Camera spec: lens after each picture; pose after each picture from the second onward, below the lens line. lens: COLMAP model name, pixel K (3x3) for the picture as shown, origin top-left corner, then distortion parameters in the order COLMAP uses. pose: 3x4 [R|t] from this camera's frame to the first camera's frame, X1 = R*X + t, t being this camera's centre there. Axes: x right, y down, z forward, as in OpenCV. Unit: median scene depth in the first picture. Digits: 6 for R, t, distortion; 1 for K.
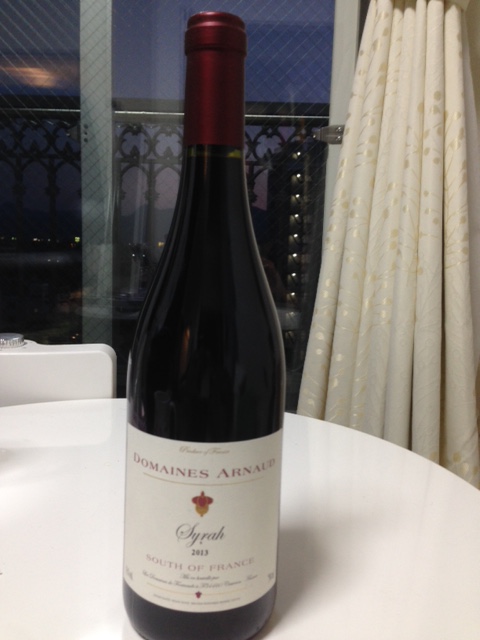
lens RADIAL K [[613.8, 0, 240.1], [0, 613.8, 317.3], [0, 0, 1]] dist [0.095129, 0.000000]
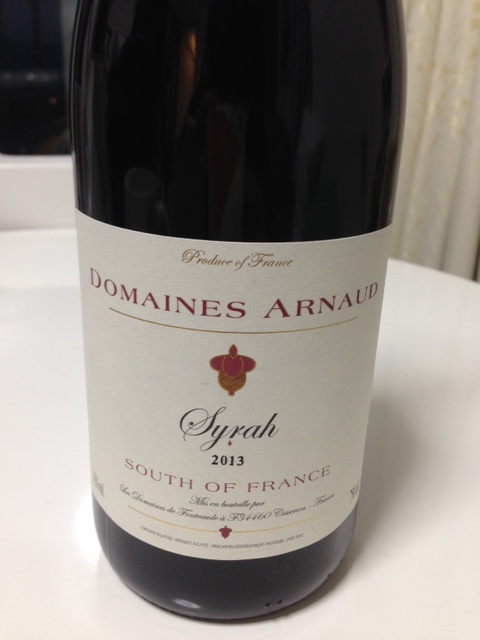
lens RADIAL K [[613.8, 0, 238.0], [0, 613.8, 318.8], [0, 0, 1]] dist [0.095129, 0.000000]
pose [[0.999722, 0.004592, -0.023106, -0.045085], [0.000916, 0.972495, 0.232924, 0.149404], [0.023540, -0.232880, 0.972221, 0.538684]]
